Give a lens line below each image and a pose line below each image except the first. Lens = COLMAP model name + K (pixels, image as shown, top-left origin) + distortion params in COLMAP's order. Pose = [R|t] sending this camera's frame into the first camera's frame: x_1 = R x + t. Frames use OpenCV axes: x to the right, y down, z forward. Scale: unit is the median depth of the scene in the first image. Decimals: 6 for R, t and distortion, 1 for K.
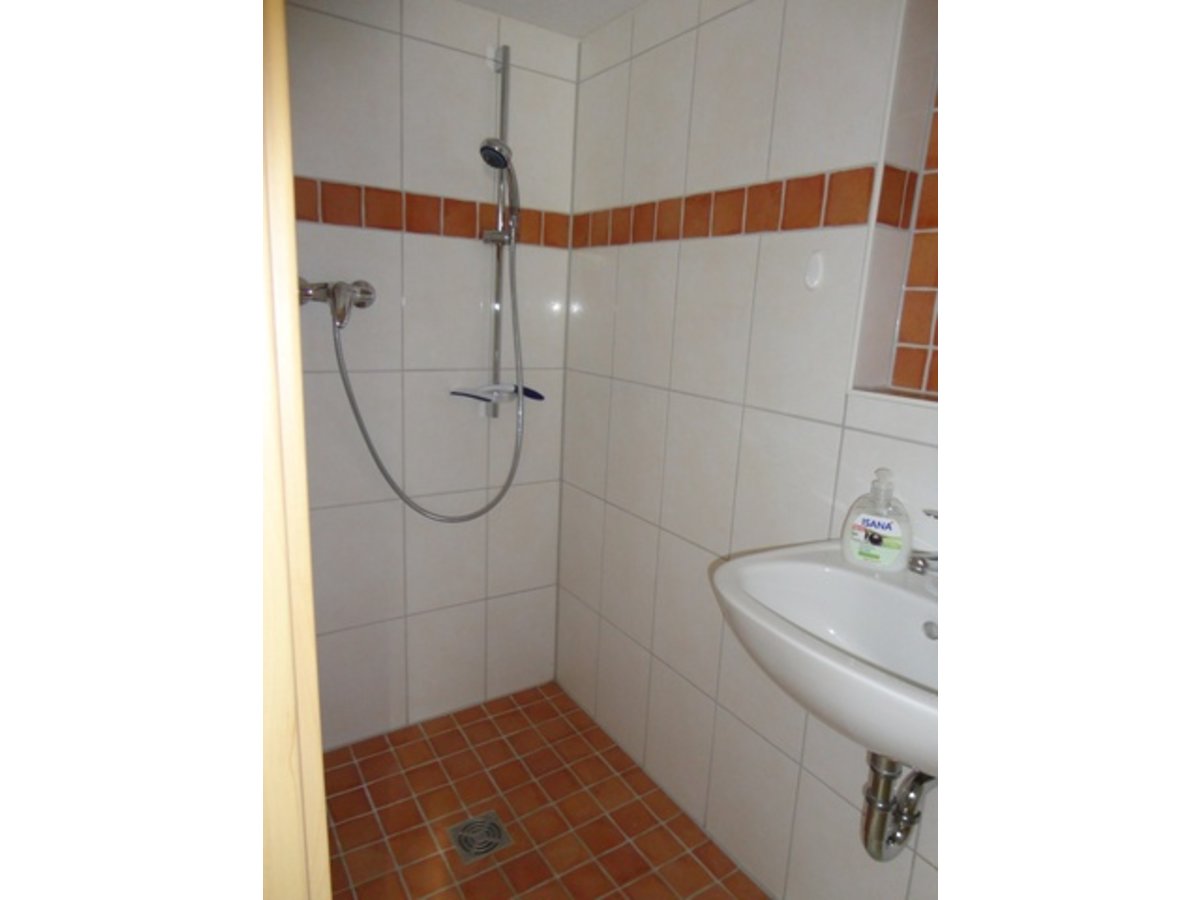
lens RADIAL K [[671.9, 0, 603.7], [0, 671.9, 445.5], [0, 0, 1]] dist [-0.001225, 0.000125]
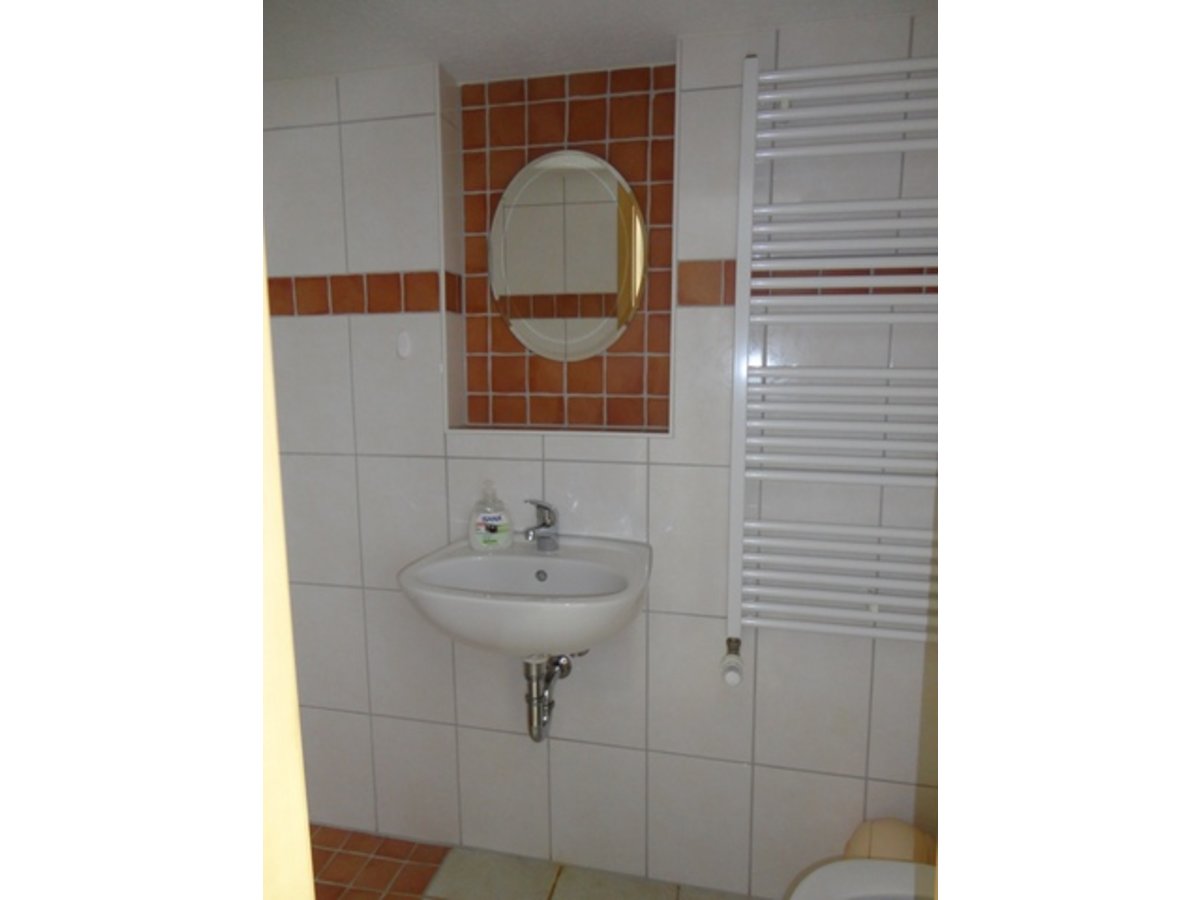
lens RADIAL K [[882.4, 0, 604.9], [0, 882.4, 453.1], [0, 0, 1]] dist [-0.000955, 0.000905]
pose [[0.647874, -0.151911, 0.746447, -0.776667], [0.189212, 0.981295, 0.035480, -0.039353], [-0.737874, 0.118250, 0.664499, -0.427060]]
